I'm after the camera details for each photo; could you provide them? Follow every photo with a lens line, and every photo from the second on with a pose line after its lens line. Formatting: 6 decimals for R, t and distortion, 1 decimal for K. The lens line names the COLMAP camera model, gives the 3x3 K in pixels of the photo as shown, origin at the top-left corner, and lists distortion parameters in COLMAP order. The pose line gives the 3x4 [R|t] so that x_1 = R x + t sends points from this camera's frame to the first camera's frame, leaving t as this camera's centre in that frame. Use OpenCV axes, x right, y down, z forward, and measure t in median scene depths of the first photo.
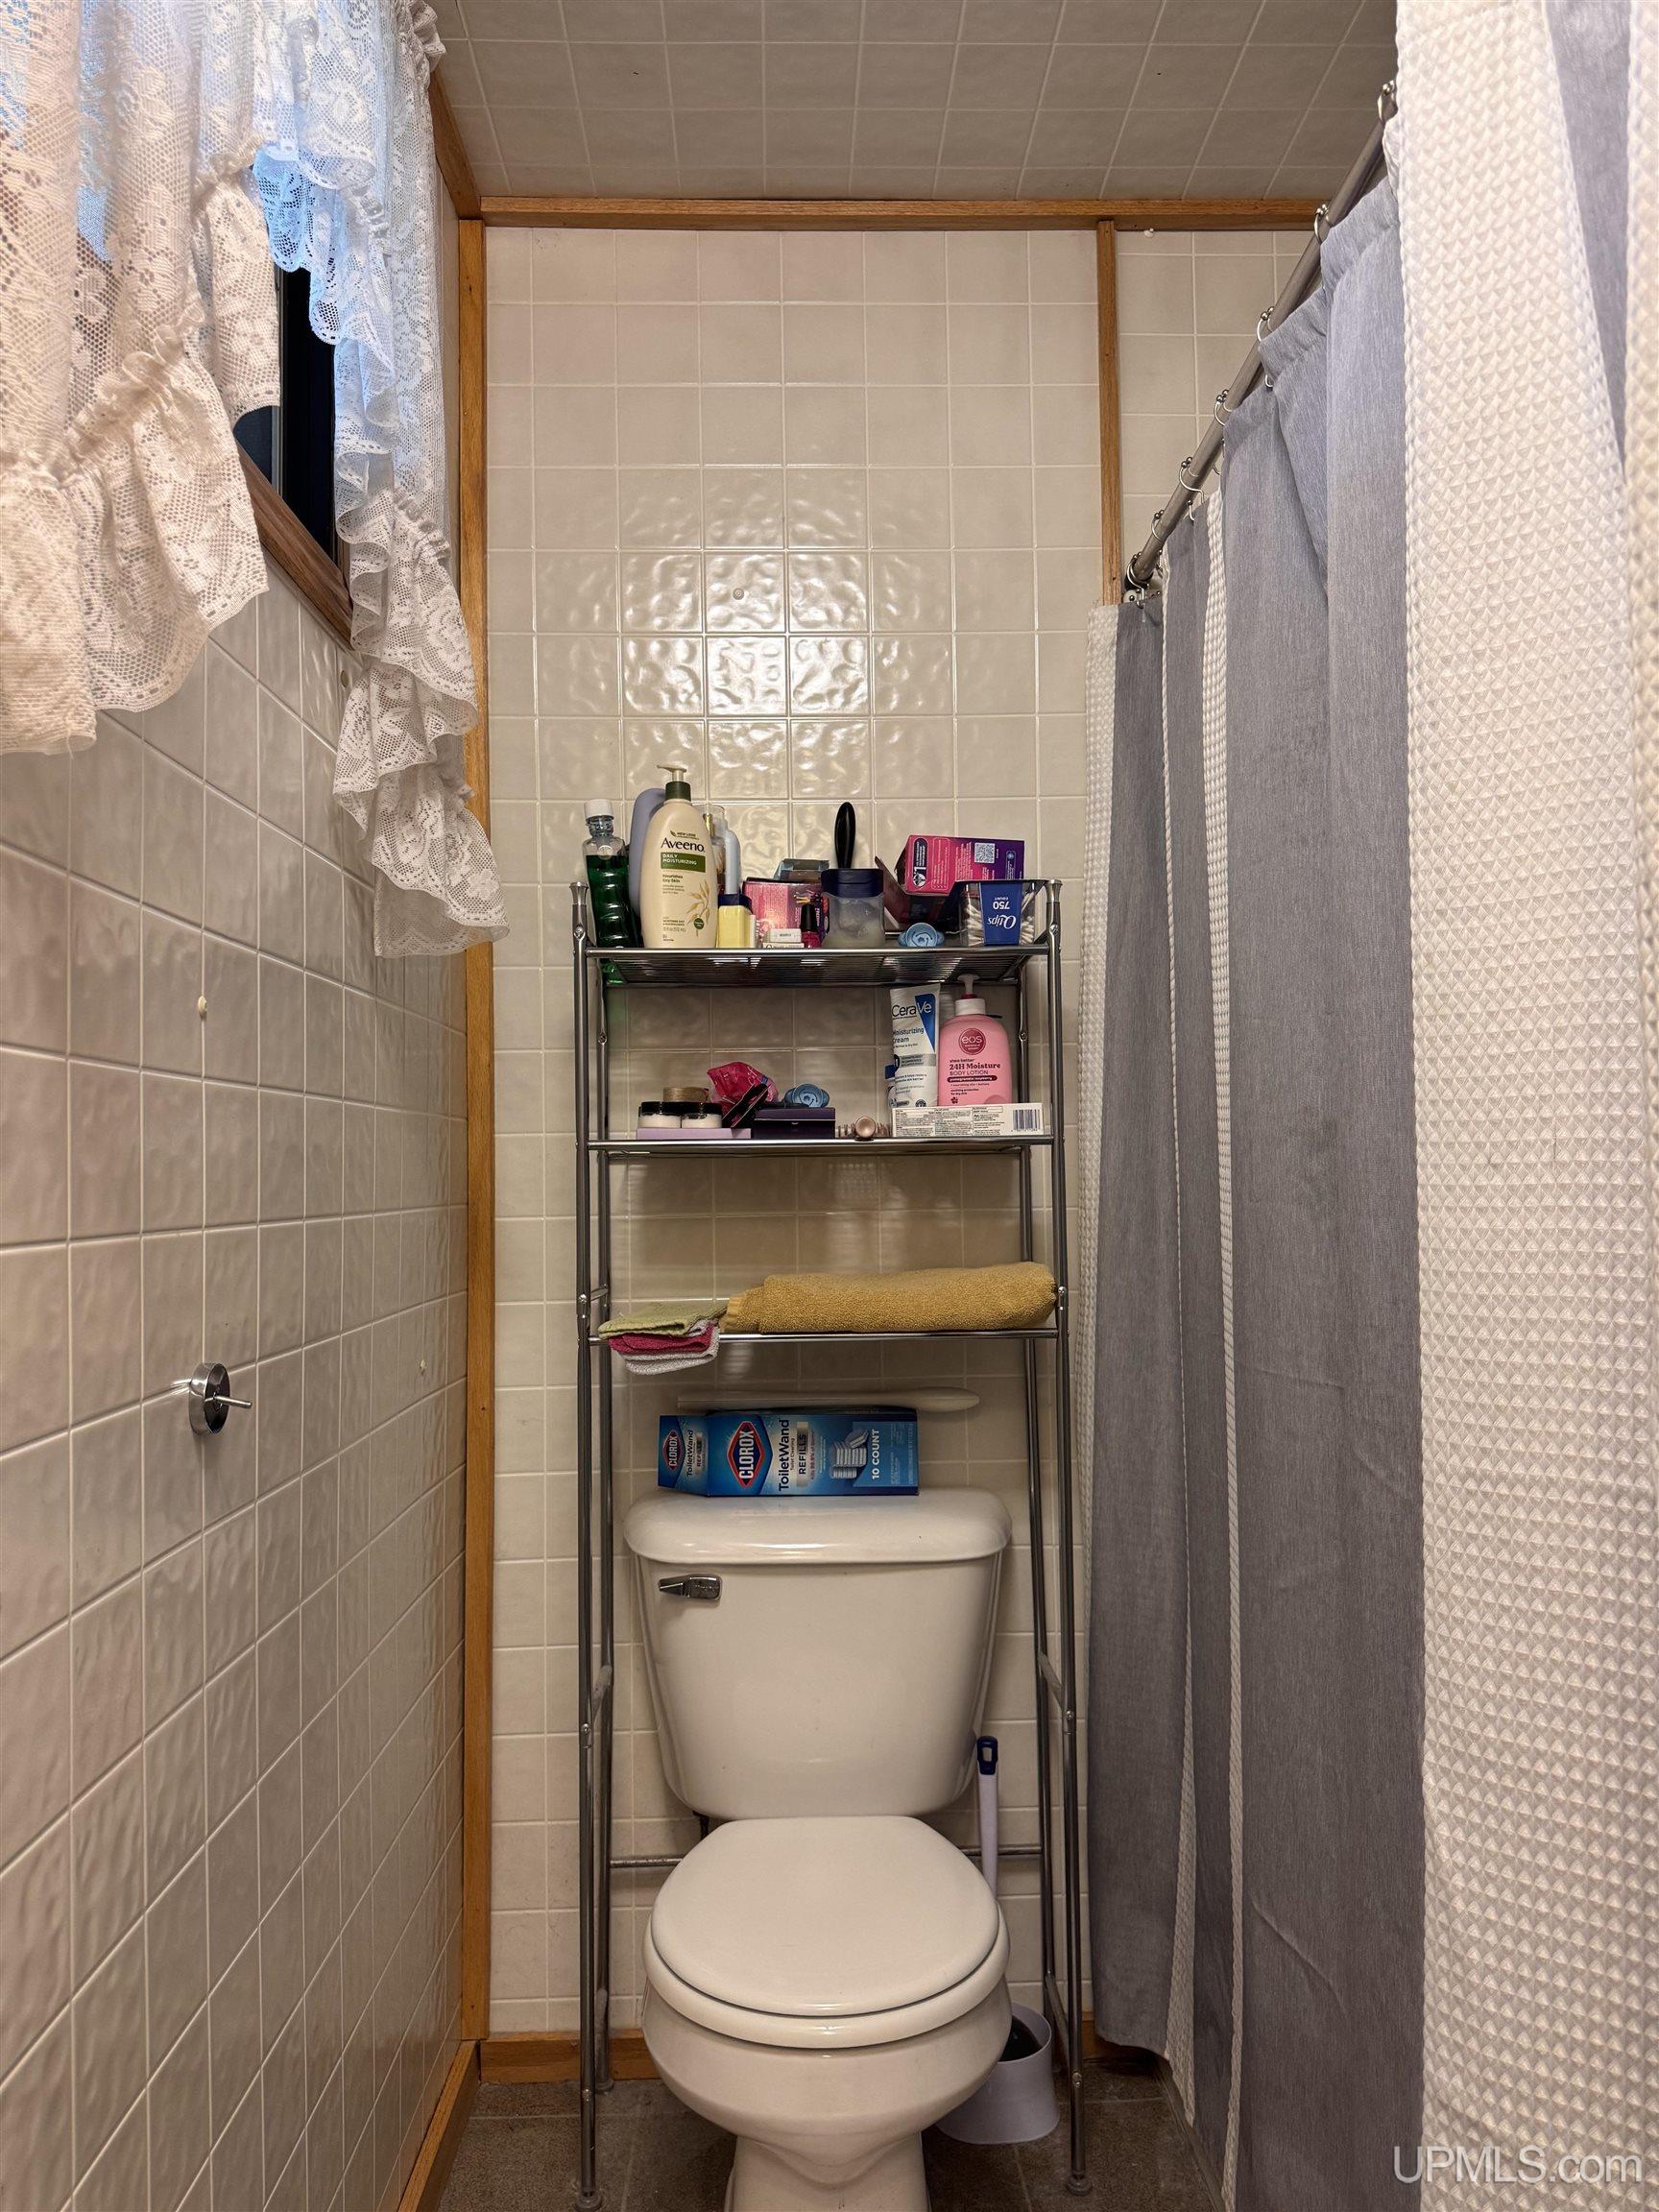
lens RADIAL K [[1730.4, 0, 829.5], [0, 1730.4, 1106.0], [0, 0, 1]] dist [-0.002703, -0.001549]
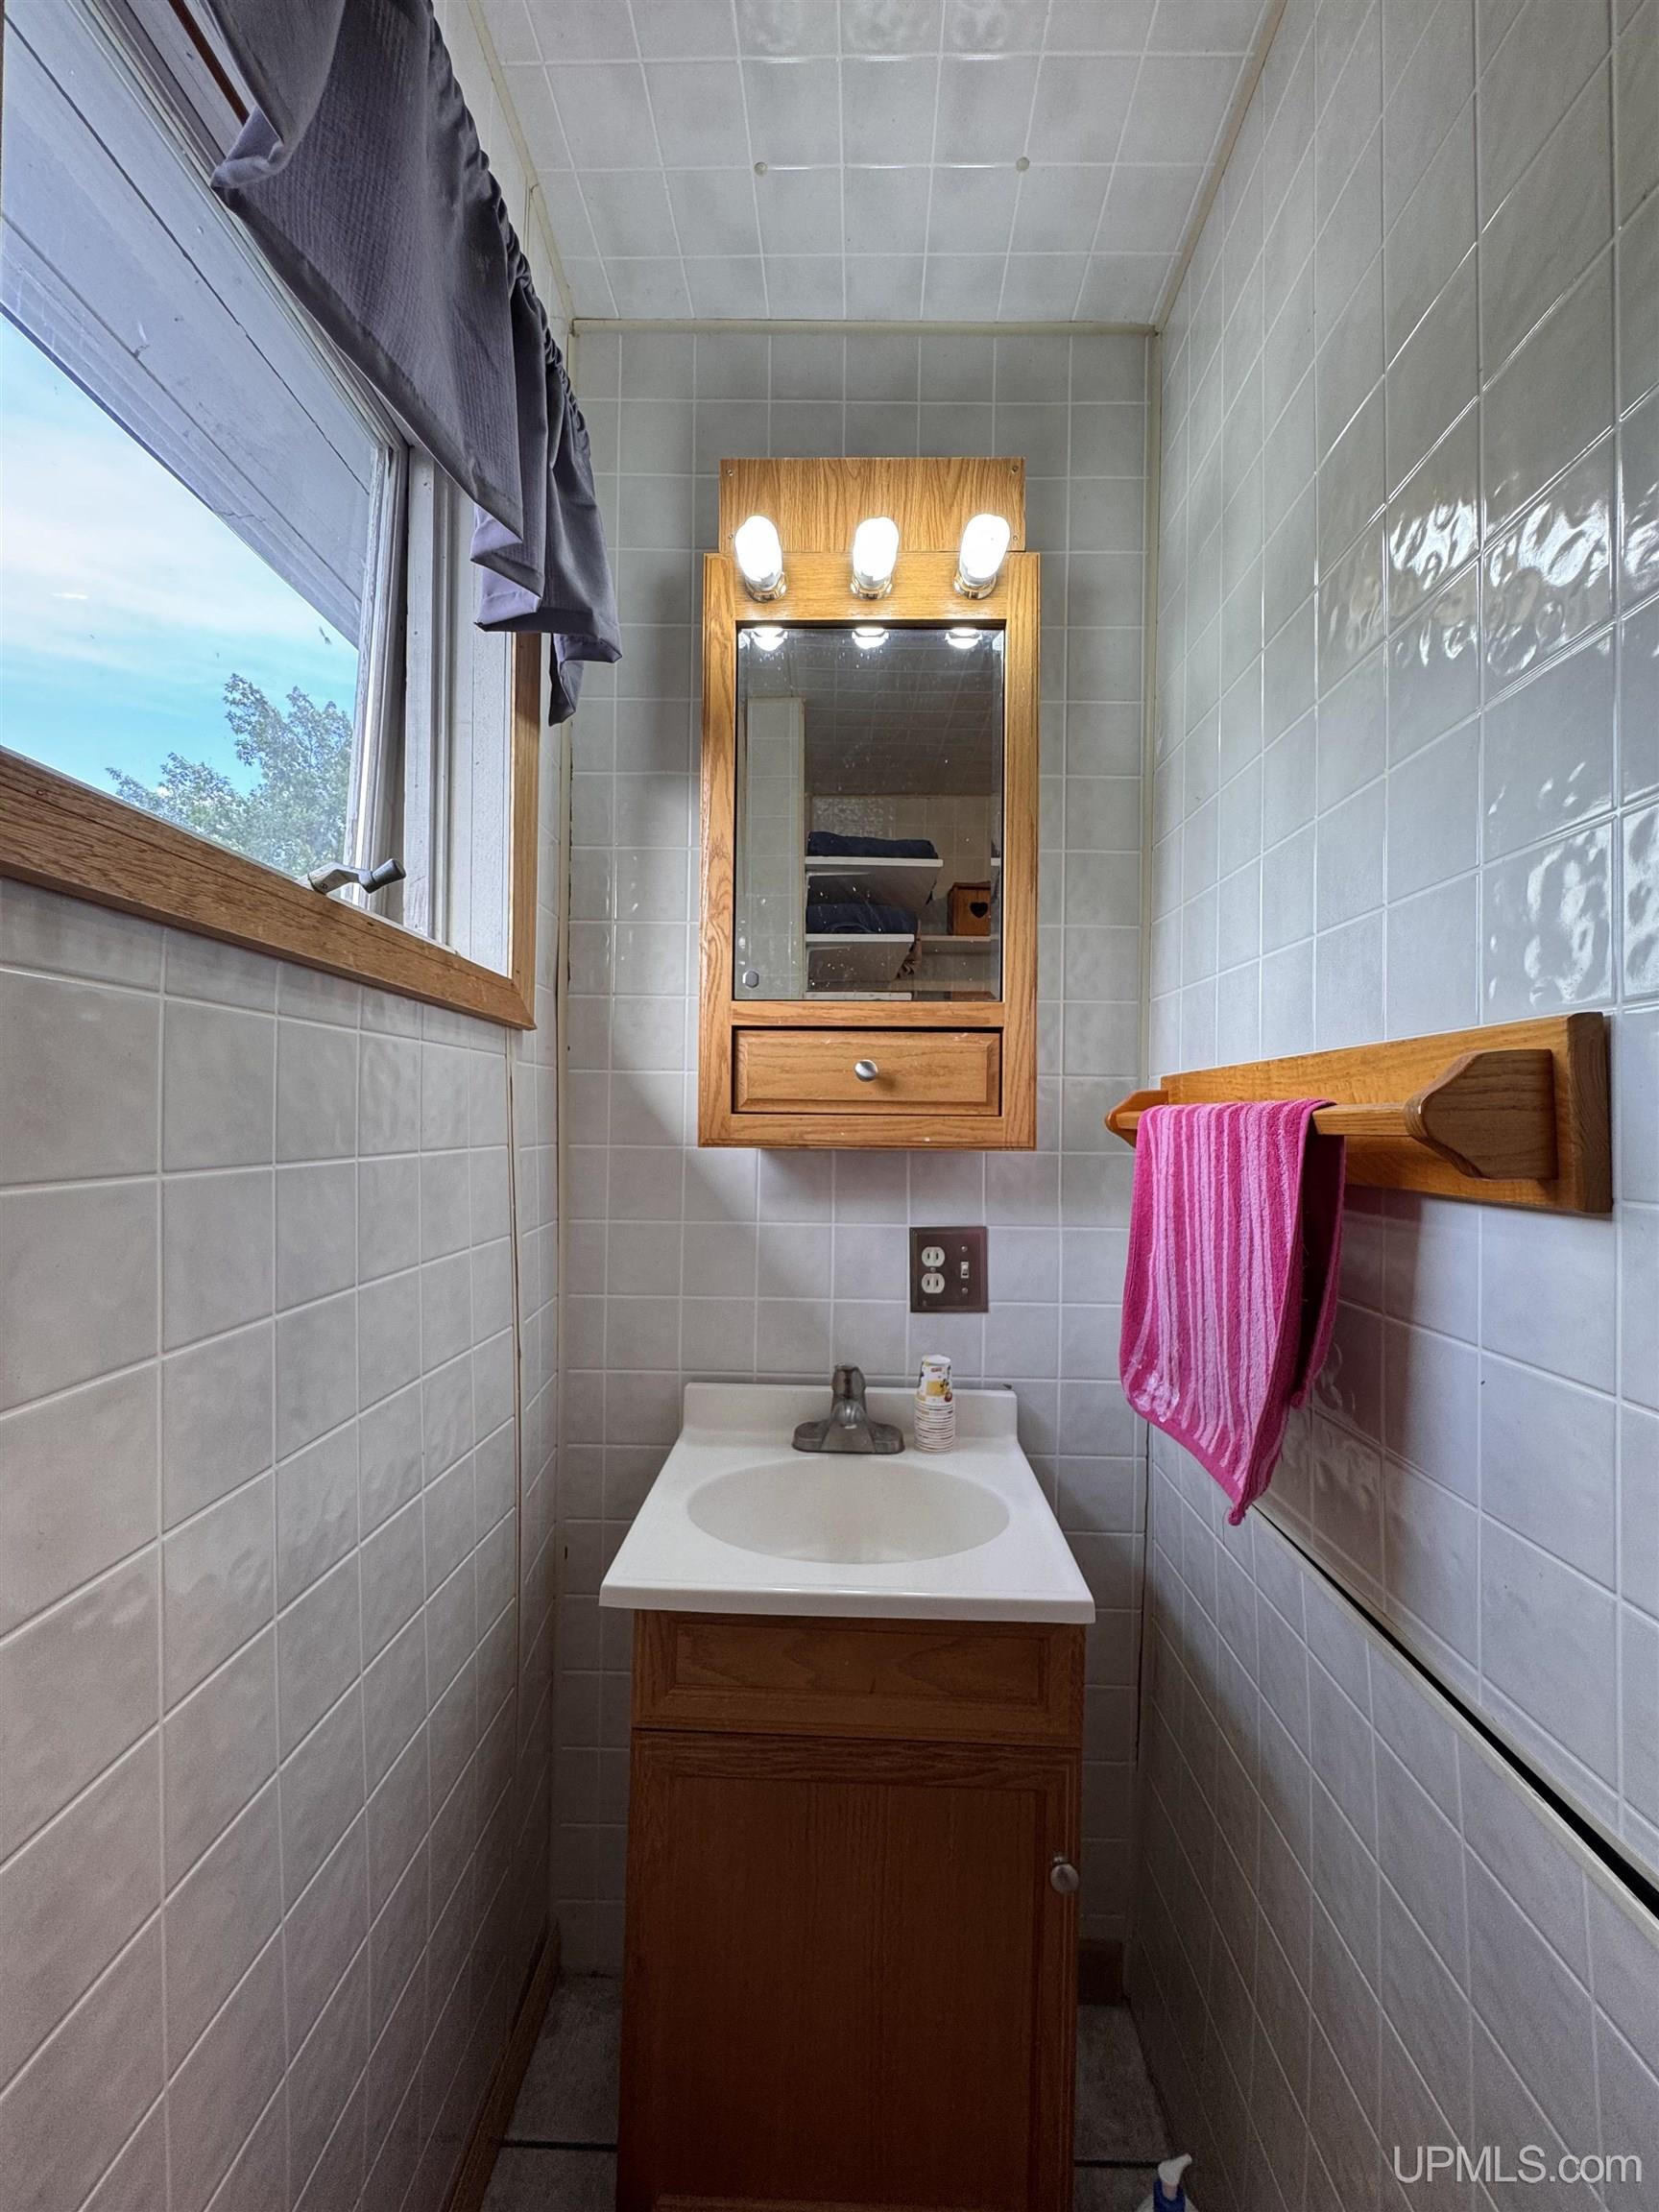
lens RADIAL K [[888.4, 0, 829.5], [0, 888.4, 1106.0], [0, 0, 1]] dist [-0.000060, -0.000007]
pose [[0.999117, 0.010297, -0.040729, -0.021374], [-0.009266, 0.999634, 0.025424, 0.020724], [0.040976, -0.025025, 0.998847, 0.497613]]
